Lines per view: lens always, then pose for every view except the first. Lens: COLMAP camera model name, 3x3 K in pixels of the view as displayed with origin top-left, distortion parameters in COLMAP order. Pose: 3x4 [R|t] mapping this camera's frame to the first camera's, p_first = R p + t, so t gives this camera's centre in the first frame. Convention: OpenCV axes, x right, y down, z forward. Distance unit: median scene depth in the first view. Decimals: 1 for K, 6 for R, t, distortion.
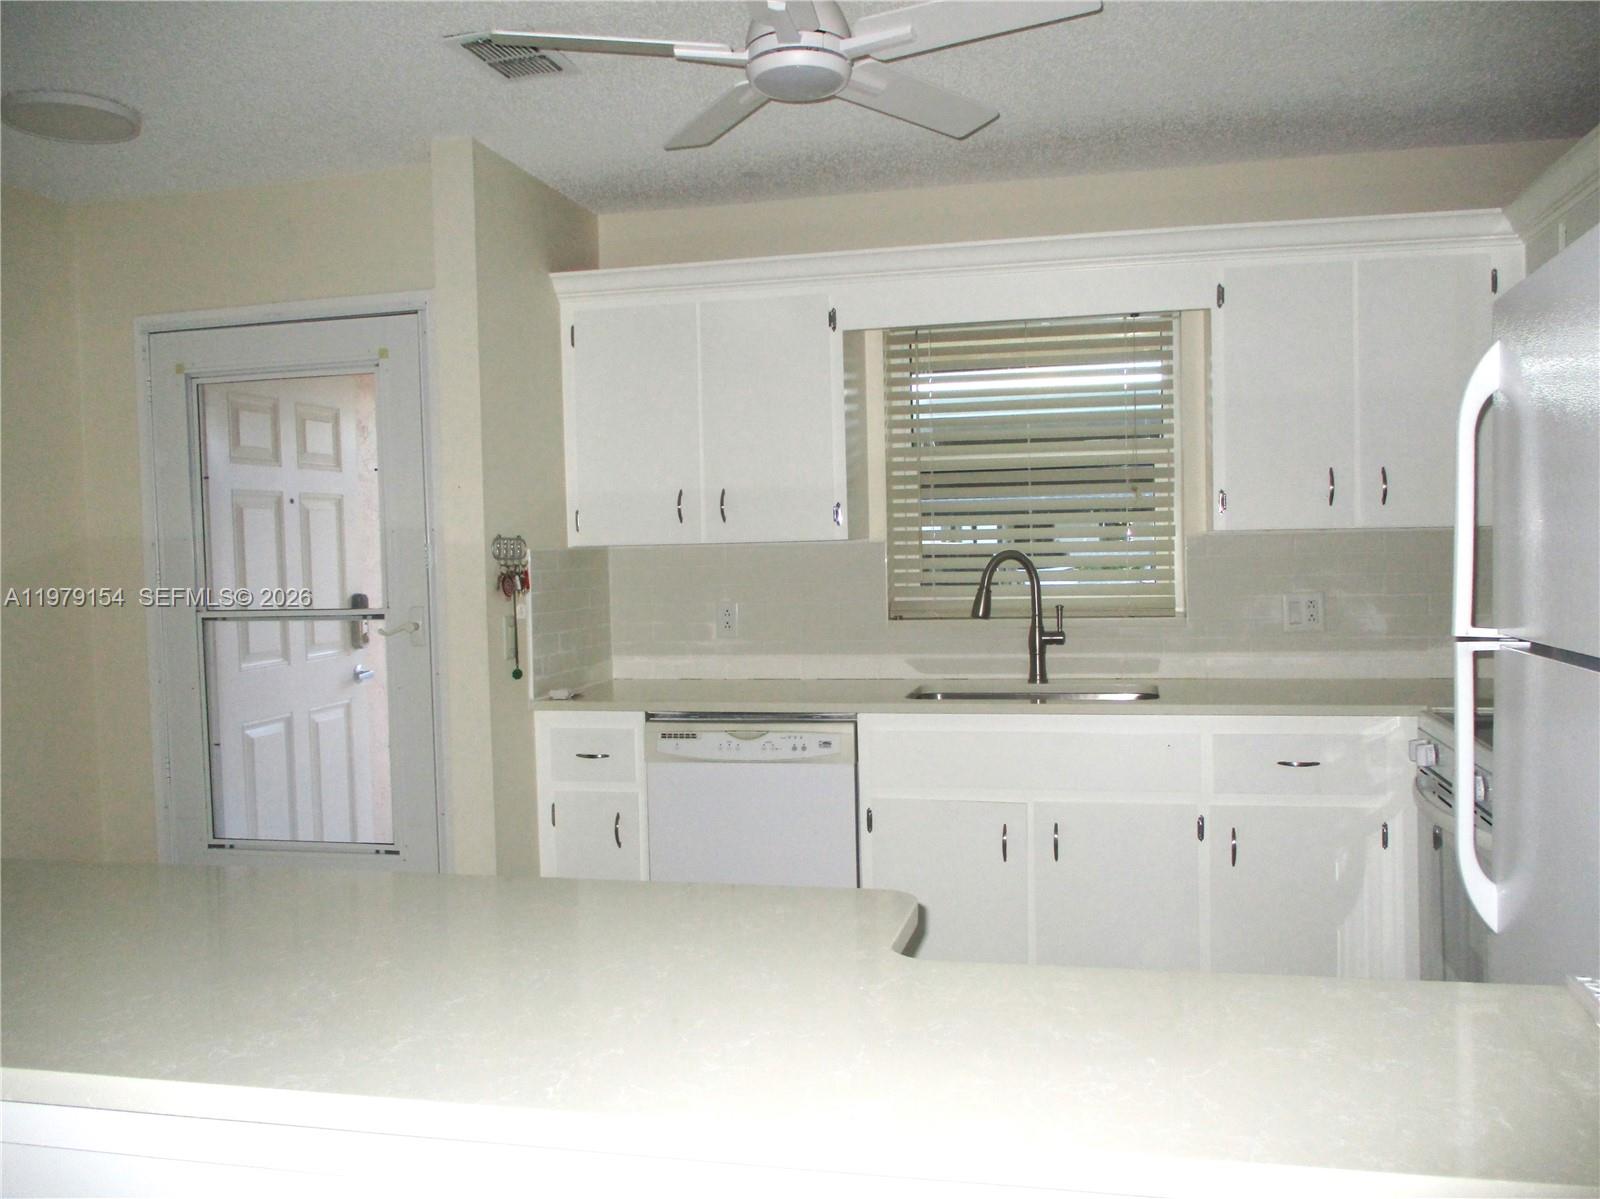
lens RADIAL K [[1315.0, 0, 807.0], [0, 1315.0, 591.0], [0, 0, 1]] dist [-0.028026, 0.006784]
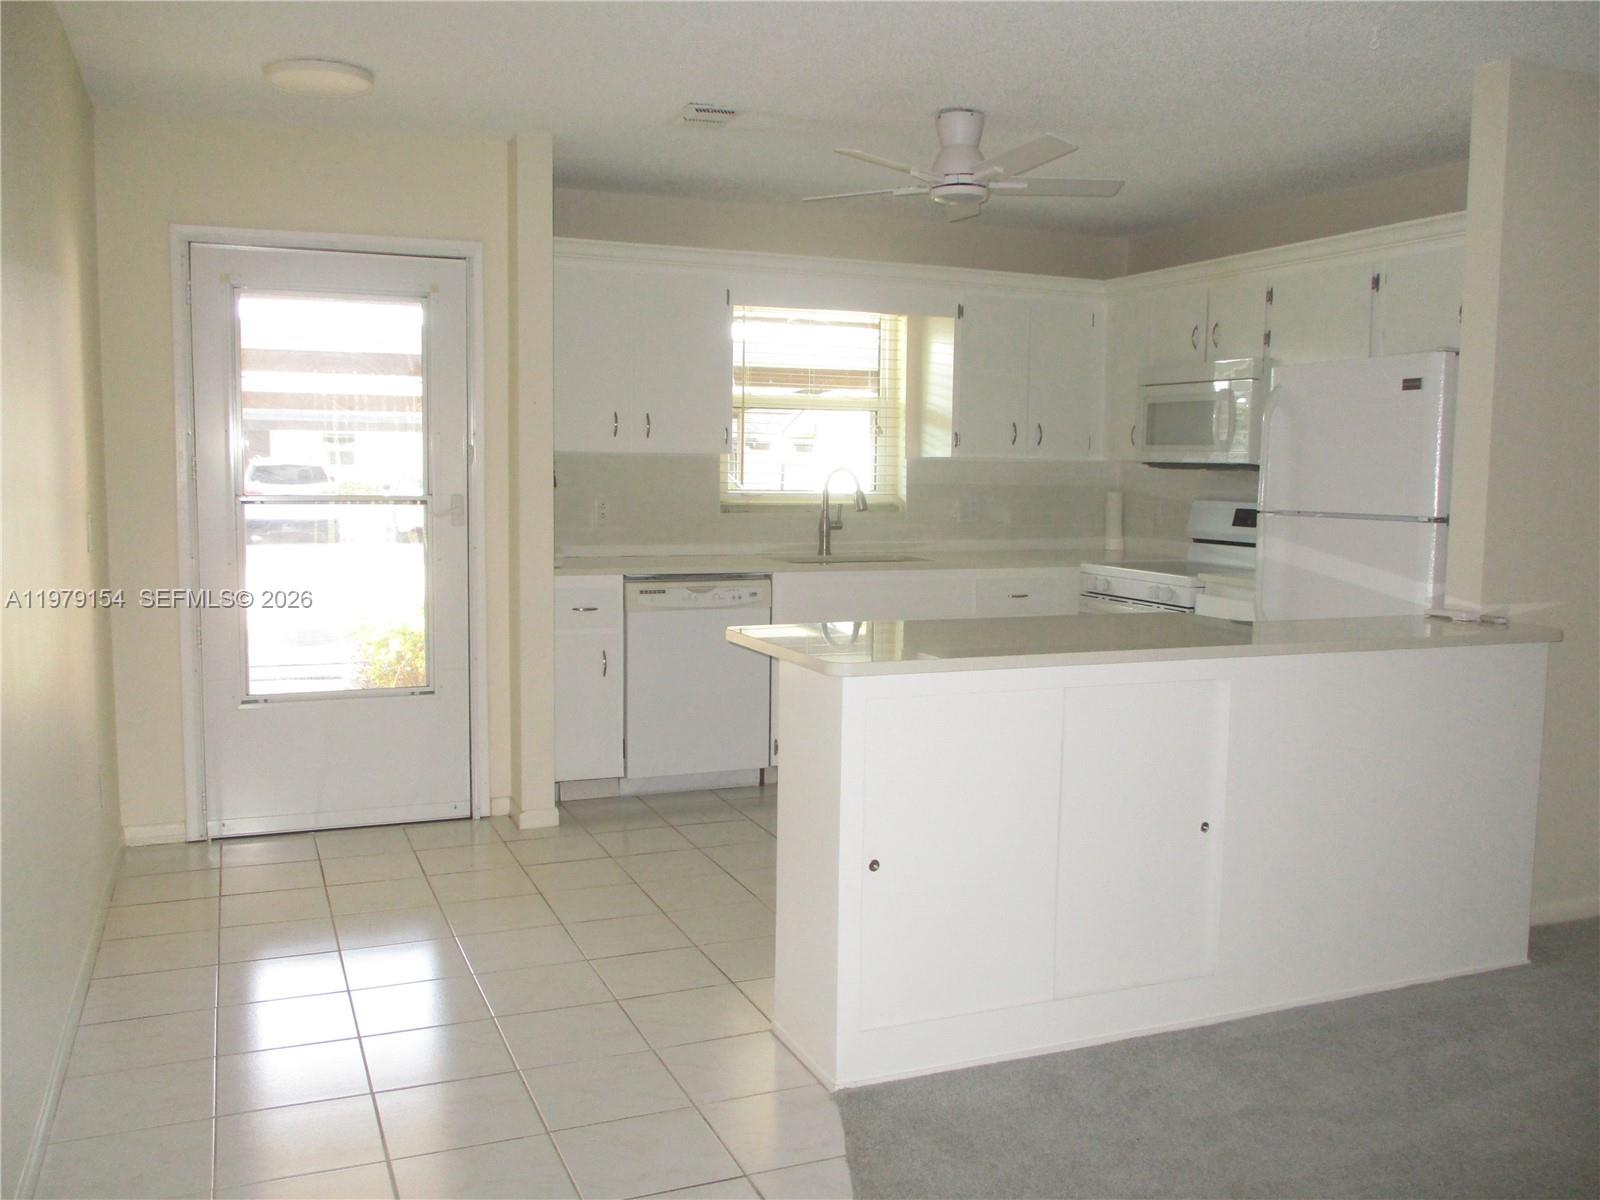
lens RADIAL K [[1369.2, 0, 800.0], [0, 1369.2, 600.0], [0, 0, 1]] dist [-0.050436, 0.000213]
pose [[0.815158, -0.022336, 0.578808, -0.779074], [-0.014466, 0.998160, 0.058892, 0.030559], [-0.579058, -0.056379, 0.813334, -0.253751]]
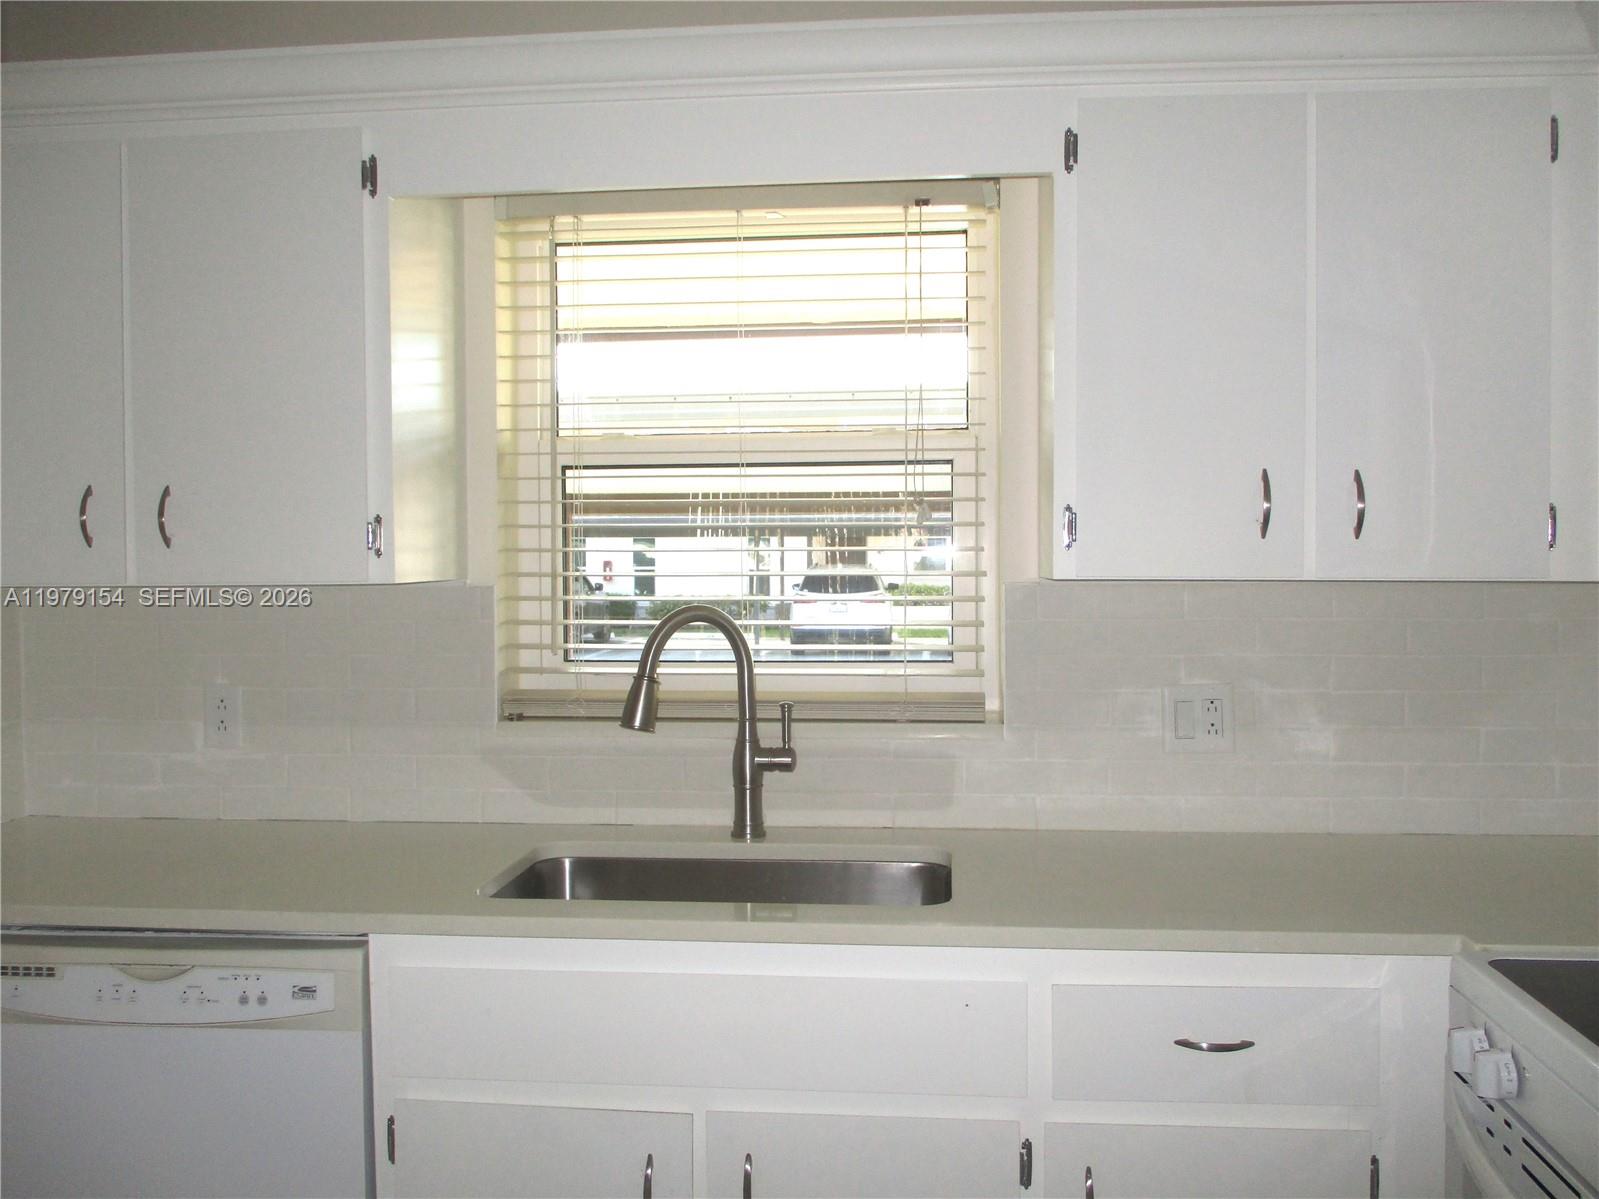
lens RADIAL K [[1364.9, 0, 801.2], [0, 1364.9, 607.7], [0, 0, 1]] dist [-0.025883, 0.006290]
pose [[0.990860, 0.011043, 0.134439, 0.123911], [-0.010950, 0.999939, -0.001433, -0.030923], [-0.134447, -0.000052, 0.990921, 0.430627]]
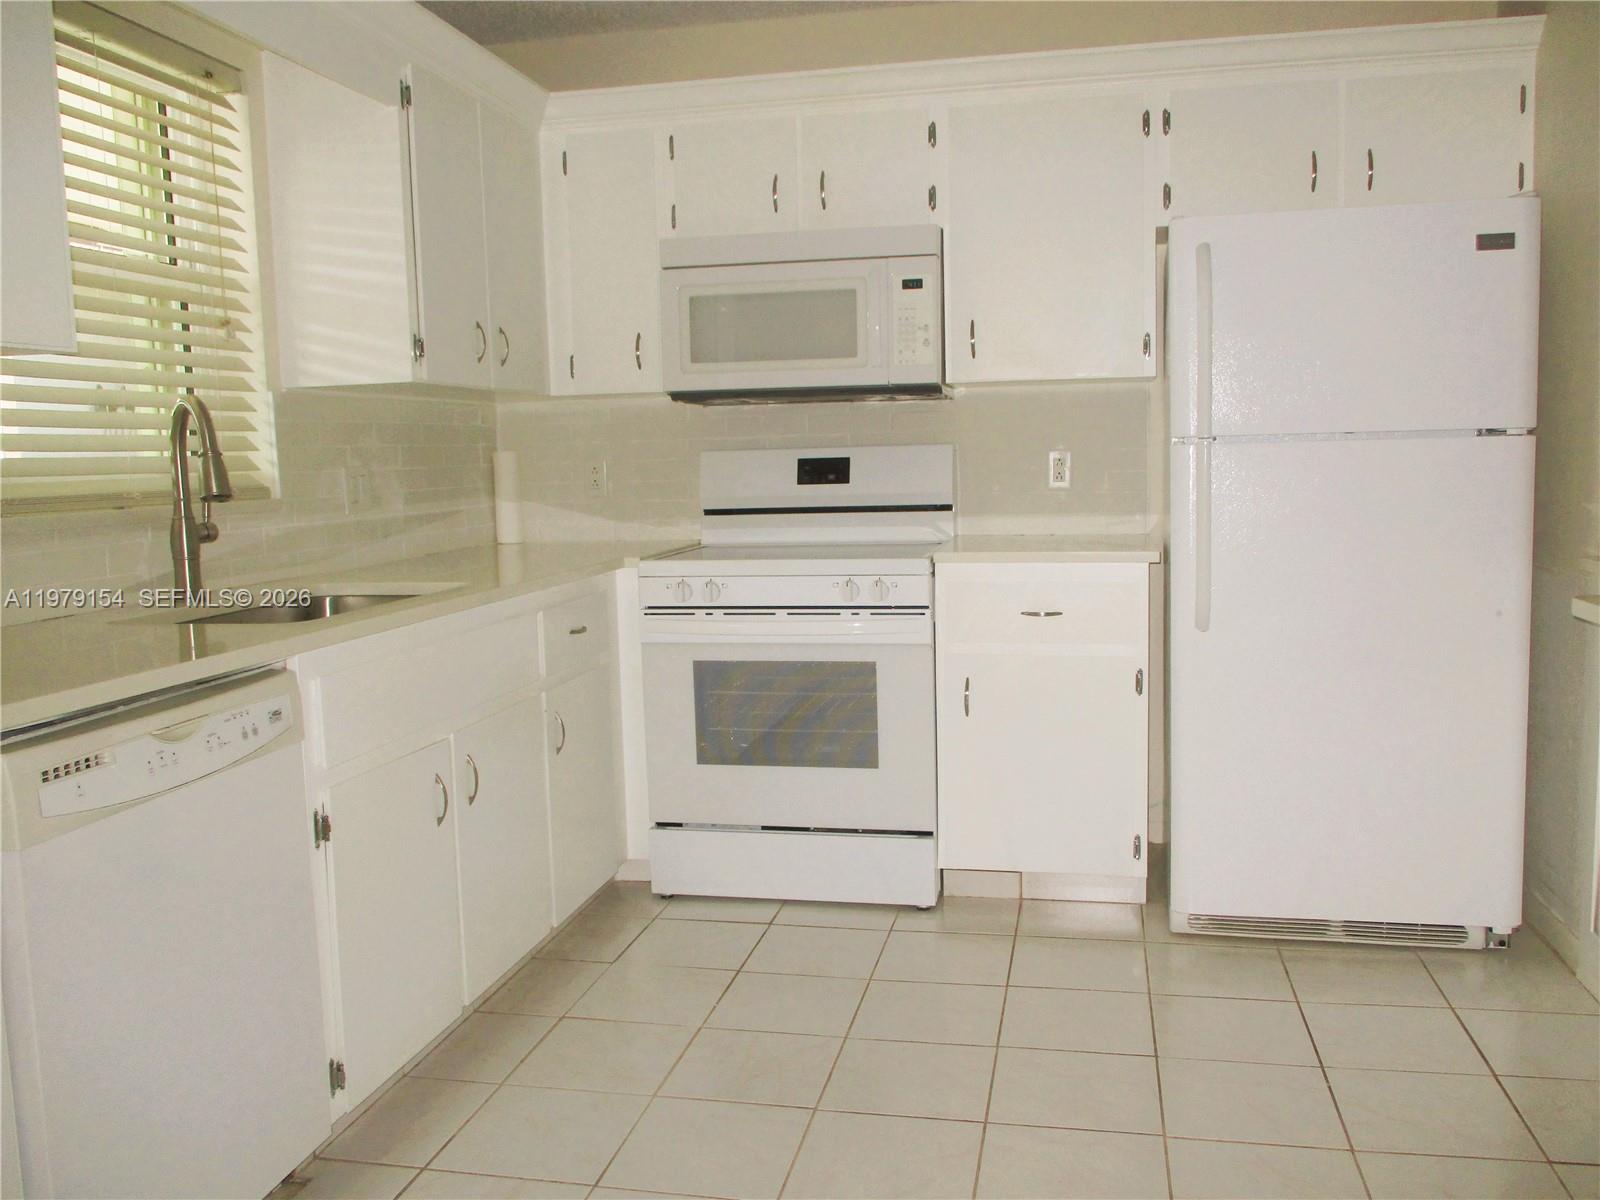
lens RADIAL K [[1315.0, 0, 807.0], [0, 1315.0, 591.5], [0, 0, 1]] dist [-0.028026, 0.006784]
pose [[-0.024356, -0.080202, 0.996481, -0.505099], [0.056408, 0.995078, 0.081468, 0.030750], [-0.998111, 0.058194, -0.019712, 0.740751]]
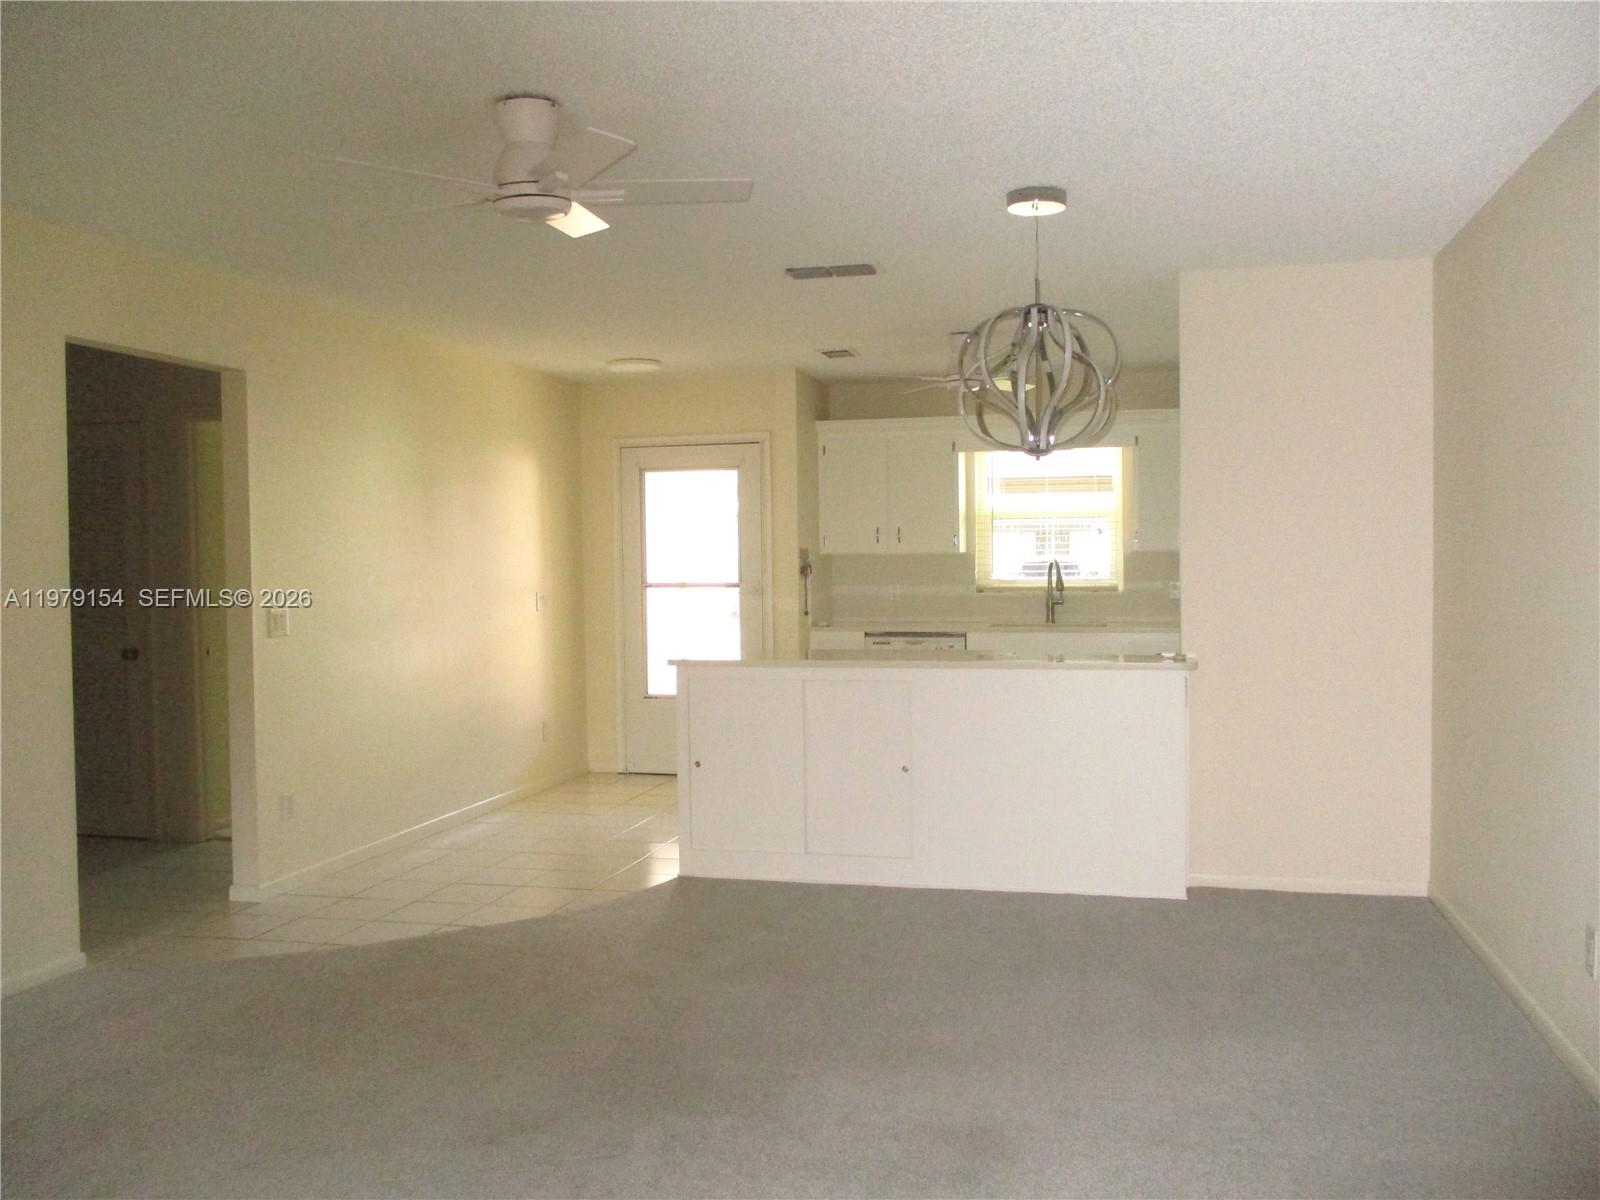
lens RADIAL K [[1315.0, 0, 807.0], [0, 1315.0, 591.5], [0, 0, 1]] dist [-0.028026, 0.006784]
pose [[0.999769, 0.013258, -0.016931, -0.178023], [-0.013410, 0.999871, -0.008870, 0.045403], [0.016811, 0.009095, 0.999817, -1.104687]]
